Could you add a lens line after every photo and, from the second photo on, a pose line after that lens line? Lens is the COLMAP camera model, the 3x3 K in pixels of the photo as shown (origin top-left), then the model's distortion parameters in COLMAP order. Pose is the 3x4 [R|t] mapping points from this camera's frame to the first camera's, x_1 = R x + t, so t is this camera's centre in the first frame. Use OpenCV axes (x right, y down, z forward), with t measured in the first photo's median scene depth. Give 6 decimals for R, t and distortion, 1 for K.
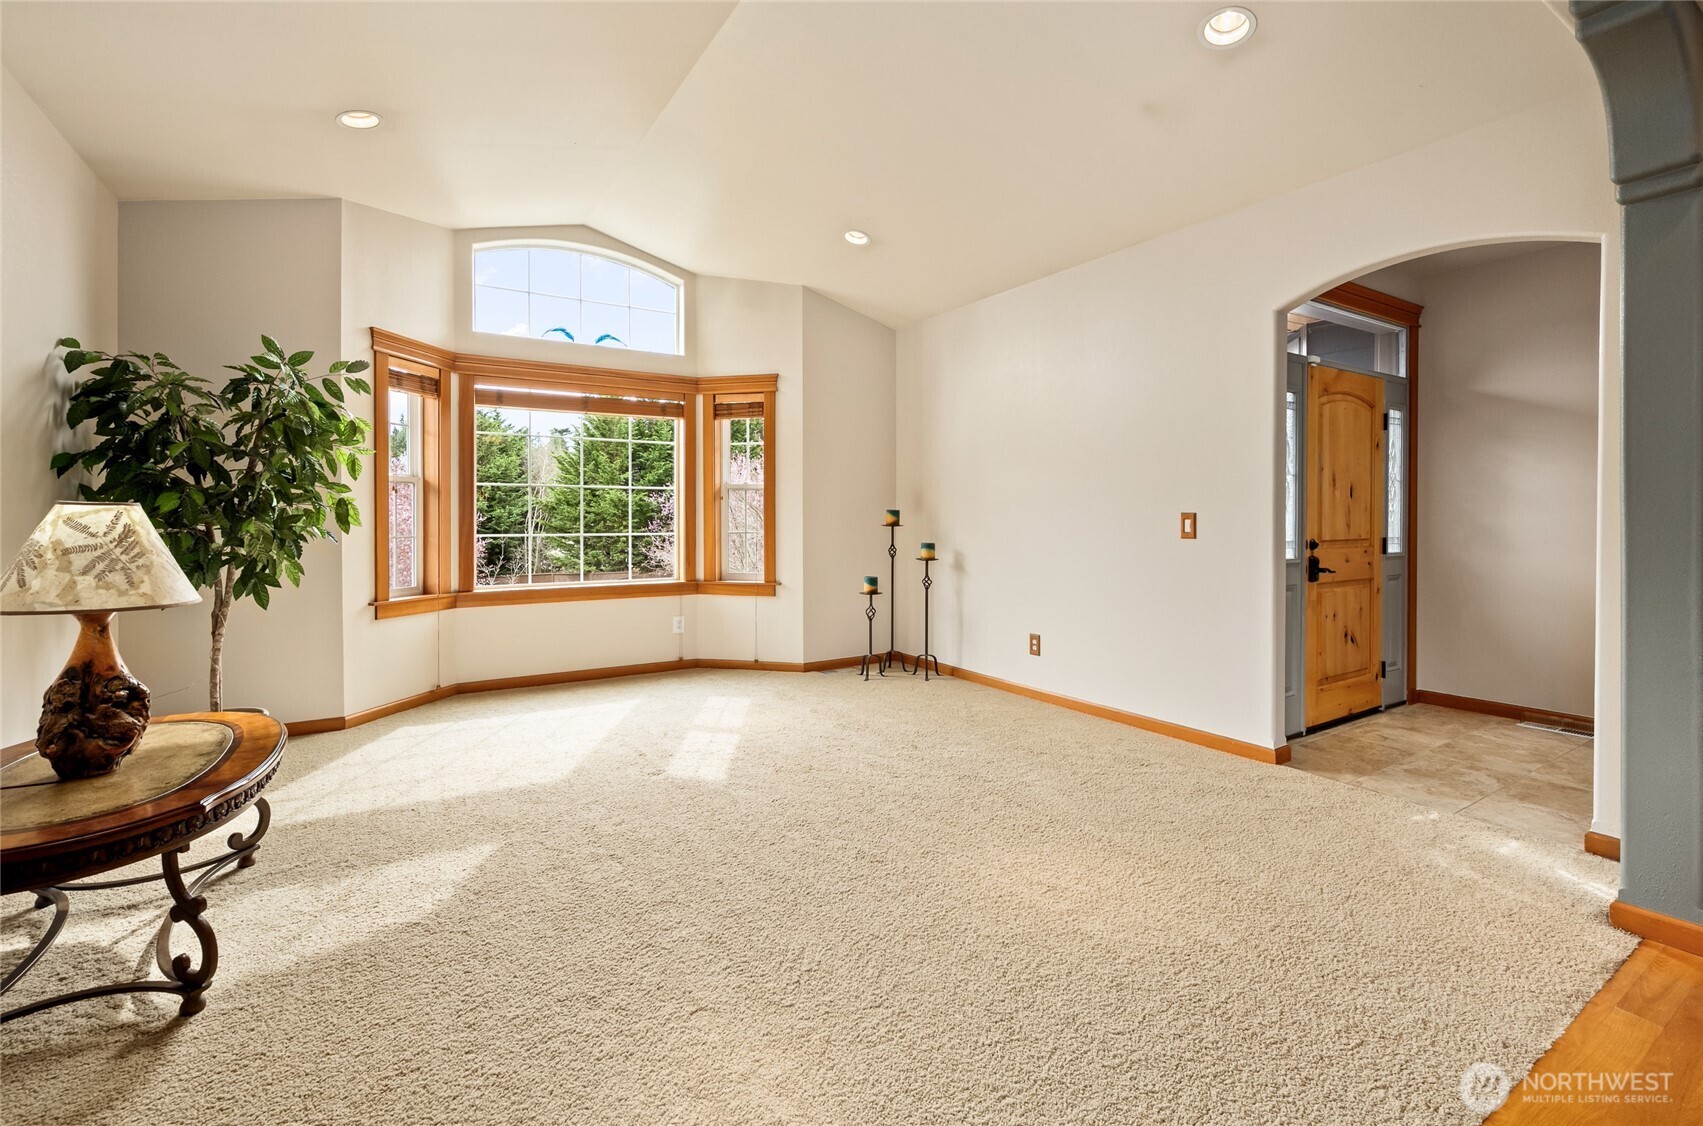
lens RADIAL K [[744.2, 0, 847.5], [0, 744.2, 516.1], [0, 0, 1]] dist [-0.000664, -0.000493]
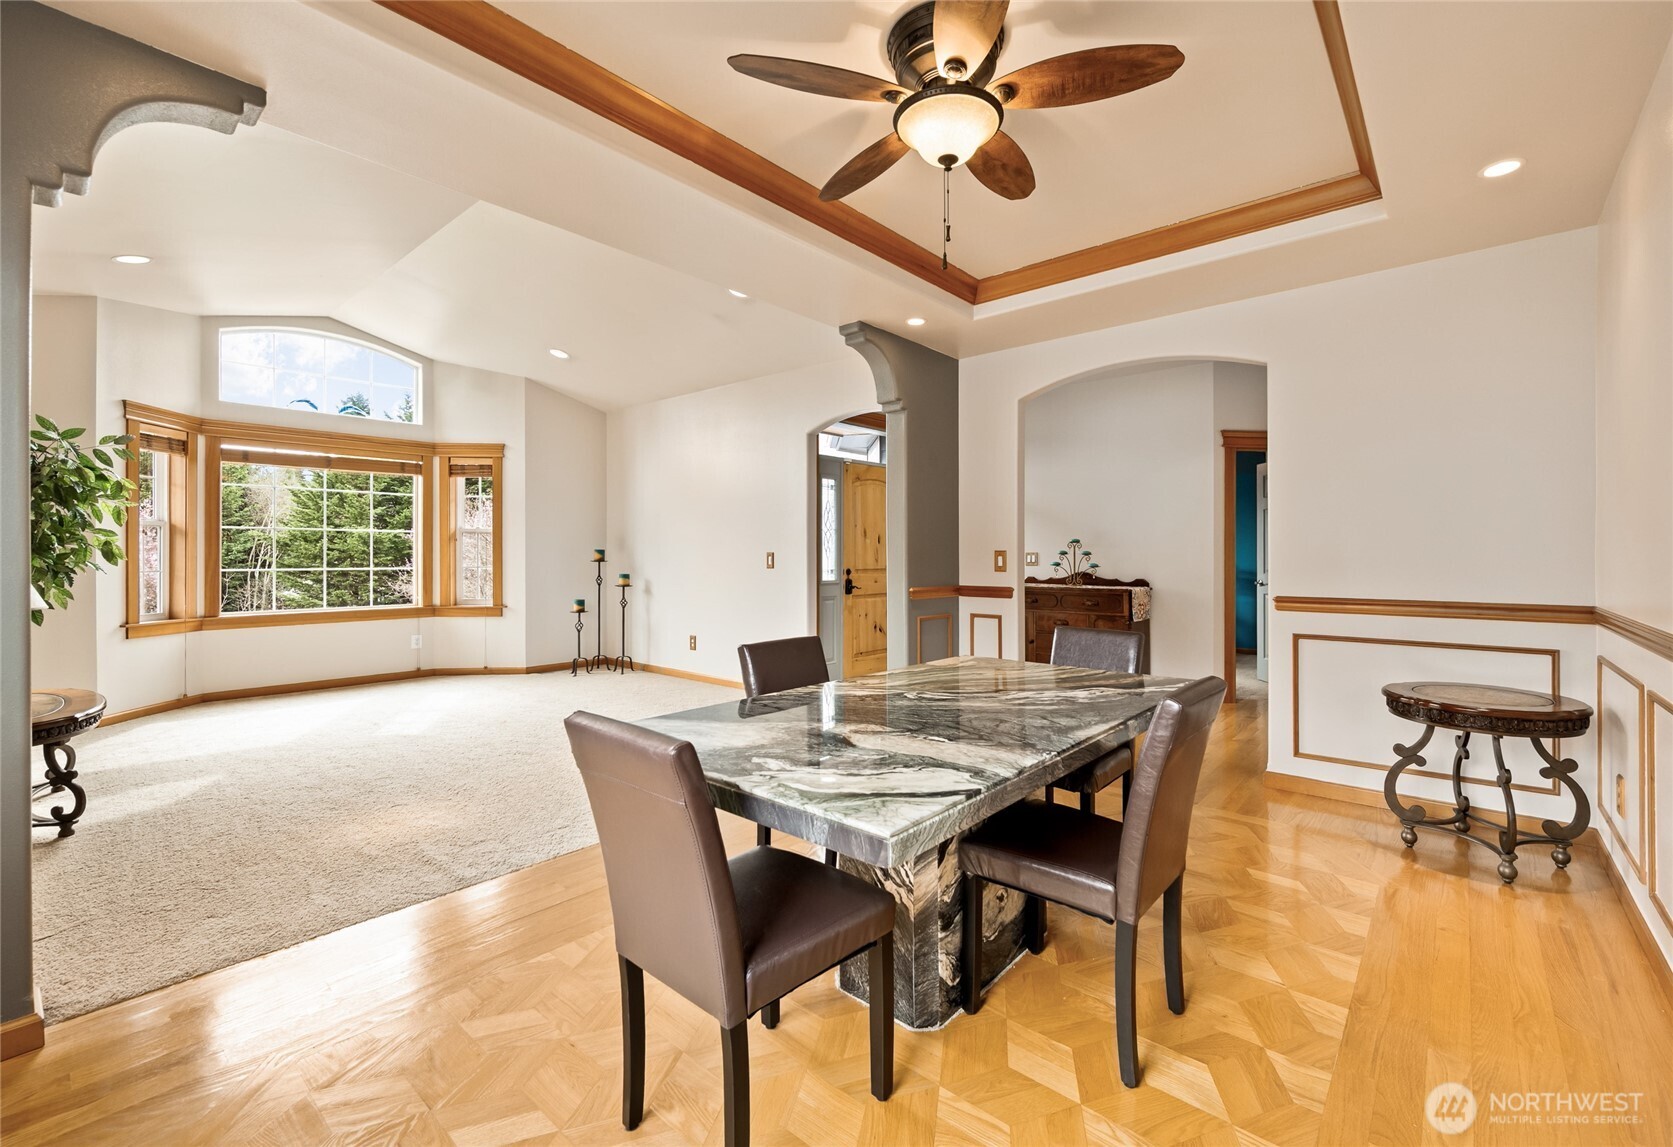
lens RADIAL K [[715.2, 0, 862.4], [0, 715.2, 551.7], [0, 0, 1]] dist [-0.001369, 0.000115]
pose [[0.954218, 0.001648, 0.299108, 0.148177], [-0.000808, 0.999995, -0.002930, -0.001212], [-0.299112, 0.002554, 0.954215, -0.425159]]
